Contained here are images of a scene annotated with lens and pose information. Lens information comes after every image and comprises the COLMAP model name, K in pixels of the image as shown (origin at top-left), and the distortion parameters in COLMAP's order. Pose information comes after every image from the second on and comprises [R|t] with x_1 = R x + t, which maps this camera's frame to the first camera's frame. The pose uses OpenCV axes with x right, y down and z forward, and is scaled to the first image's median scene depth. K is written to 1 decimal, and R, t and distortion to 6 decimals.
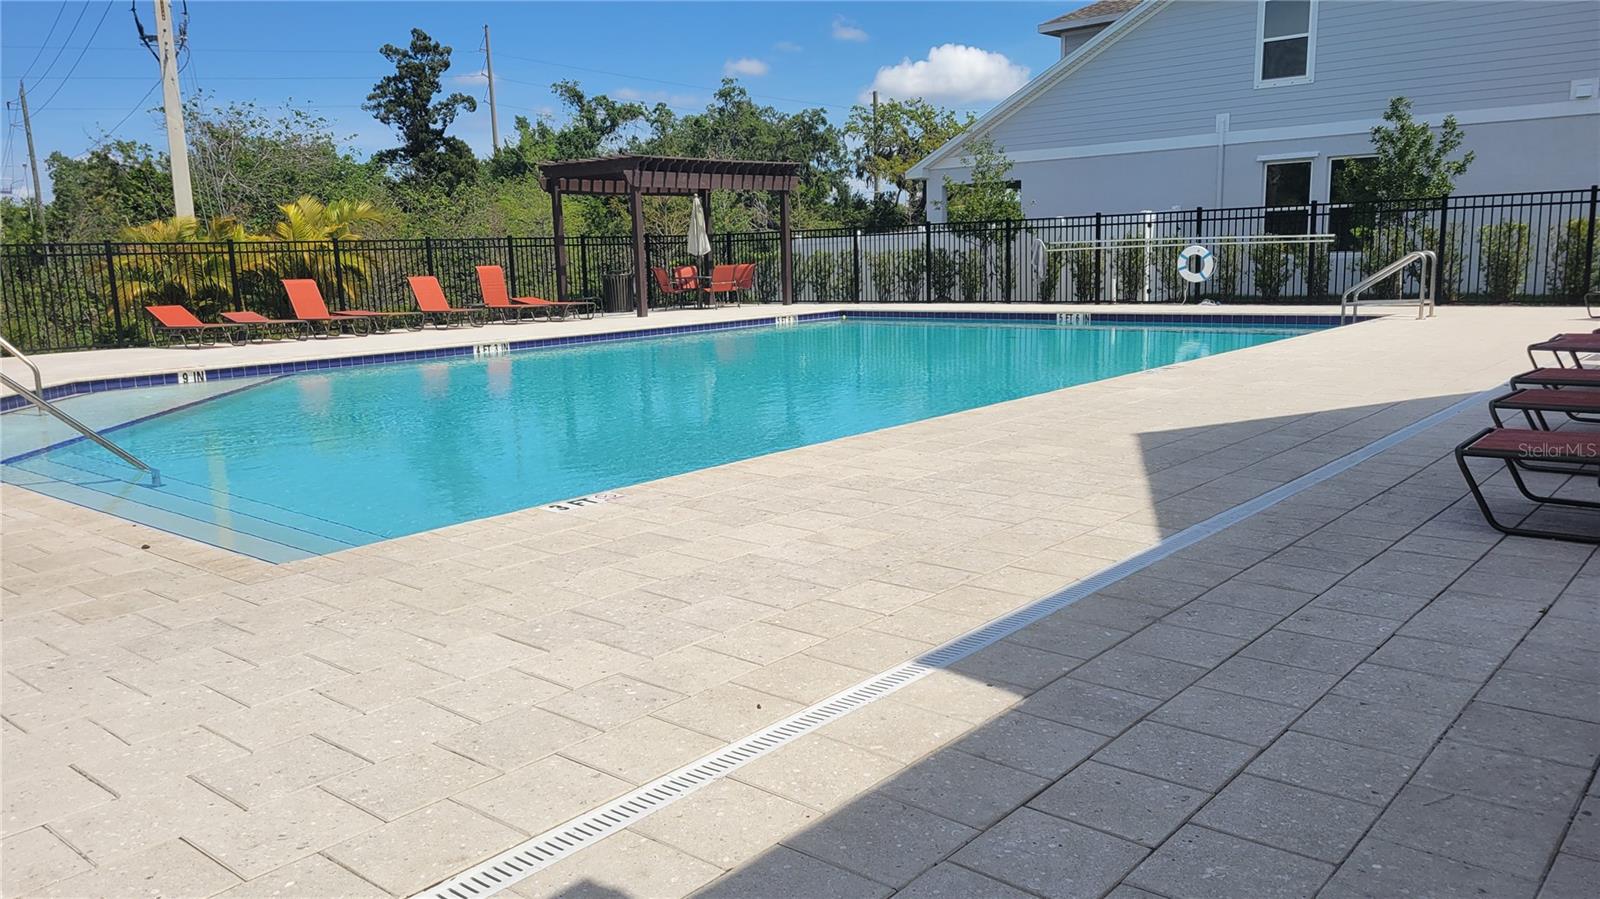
lens RADIAL K [[1187.5, 0, 781.0], [0, 1187.5, 462.9], [0, 0, 1]] dist [0.089953, -0.075953]
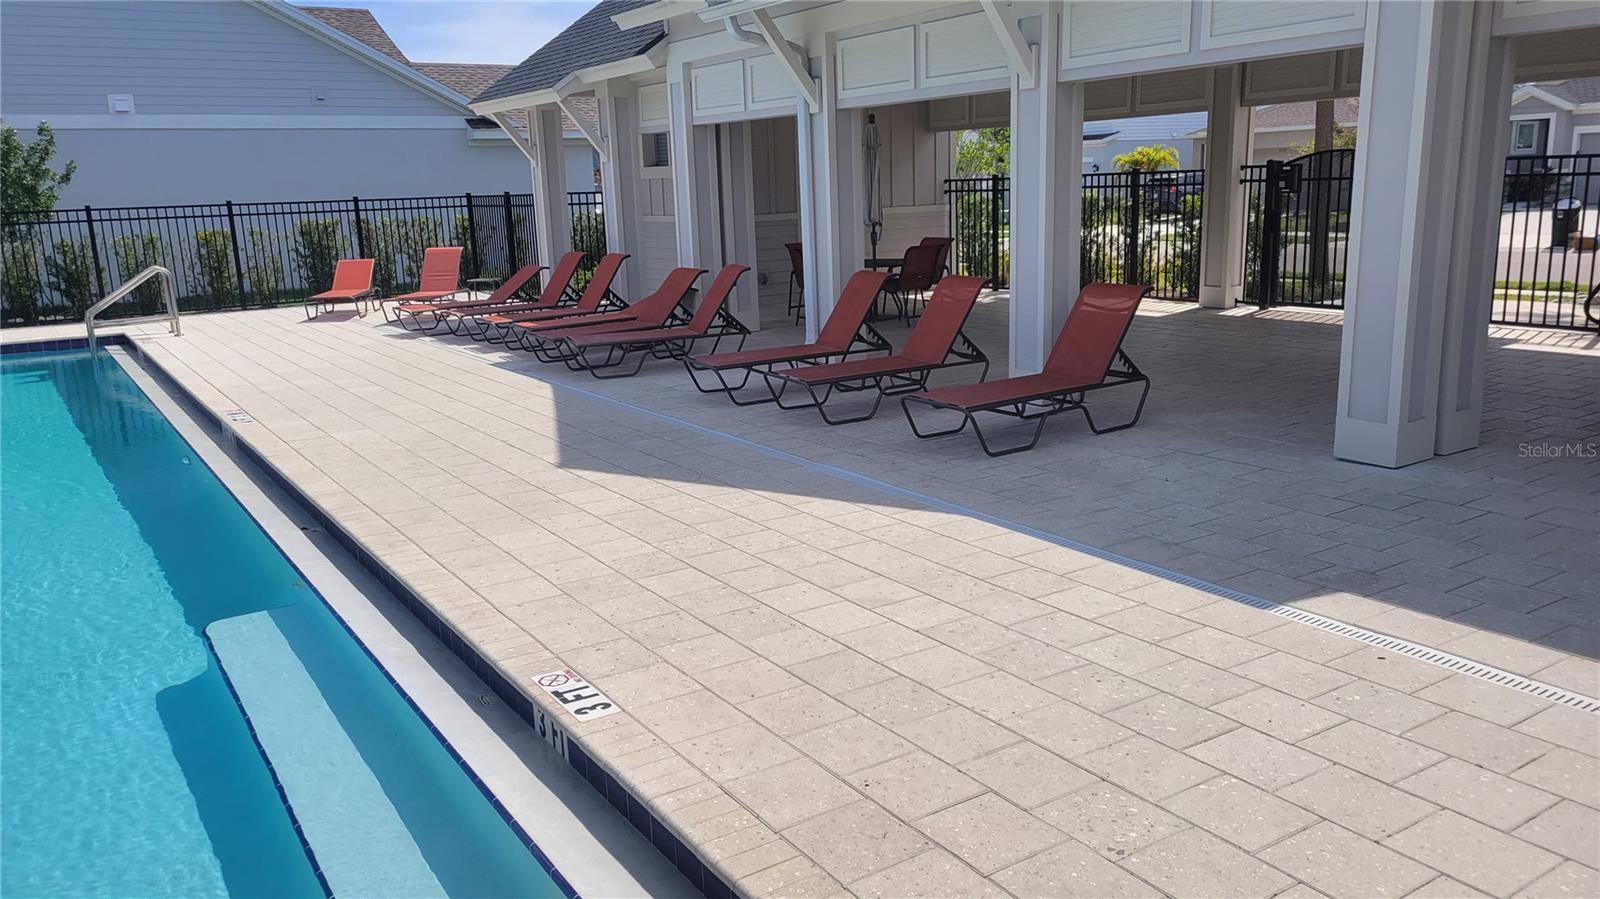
lens RADIAL K [[1187.5, 0, 781.0], [0, 1187.5, 462.9], [0, 0, 1]] dist [0.089953, -0.075953]
pose [[0.288126, -0.204045, 0.935601, -0.211031], [0.199253, 0.968424, 0.149842, -0.050017], [-0.936633, 0.143248, 0.319685, 0.174880]]
